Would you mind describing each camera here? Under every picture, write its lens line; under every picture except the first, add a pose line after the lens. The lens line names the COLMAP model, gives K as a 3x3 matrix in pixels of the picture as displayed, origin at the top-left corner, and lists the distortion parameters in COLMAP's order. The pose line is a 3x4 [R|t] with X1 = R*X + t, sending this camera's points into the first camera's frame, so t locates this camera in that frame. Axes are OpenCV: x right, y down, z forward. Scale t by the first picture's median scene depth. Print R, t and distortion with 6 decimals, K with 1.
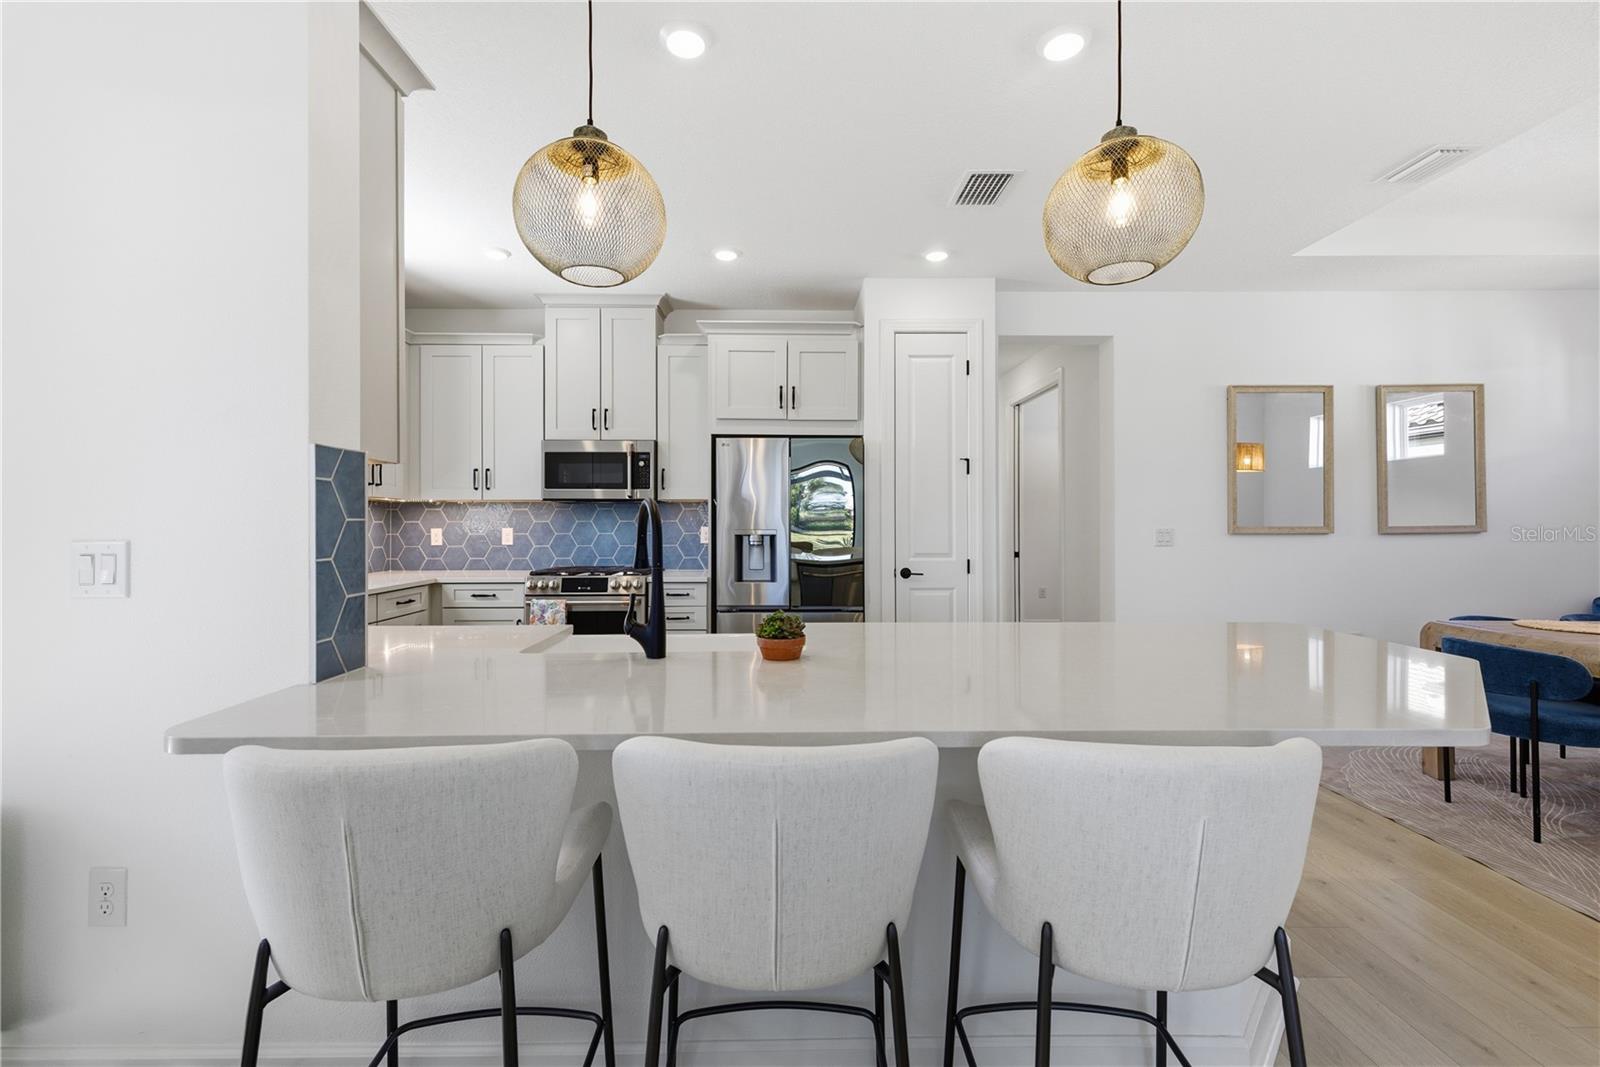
lens RADIAL K [[676.4, 0, 791.6], [0, 676.4, 526.9], [0, 0, 1]] dist [0.002786, 0.000885]
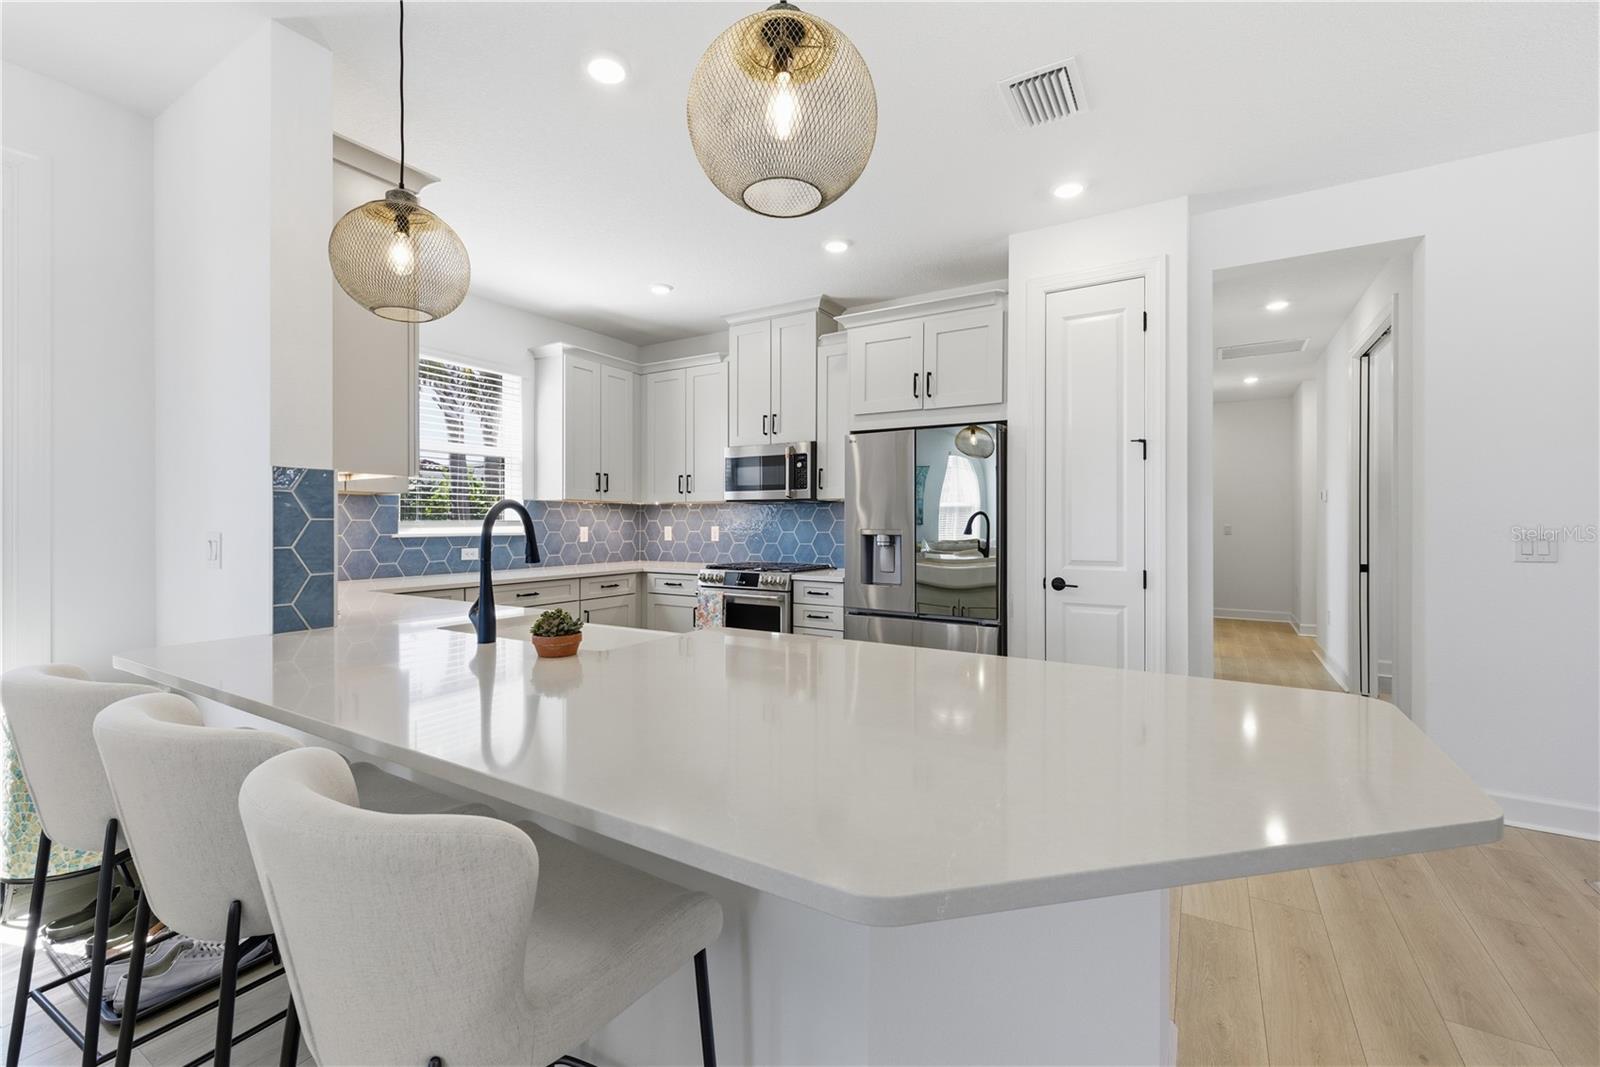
lens RADIAL K [[676.4, 0, 787.6], [0, 676.4, 527.0], [0, 0, 1]] dist [0.002786, 0.000885]
pose [[0.837523, 0.005857, -0.546371, 0.340701], [-0.005021, 0.999983, 0.003023, -0.001448], [0.546379, 0.000211, 0.837538, 0.132795]]
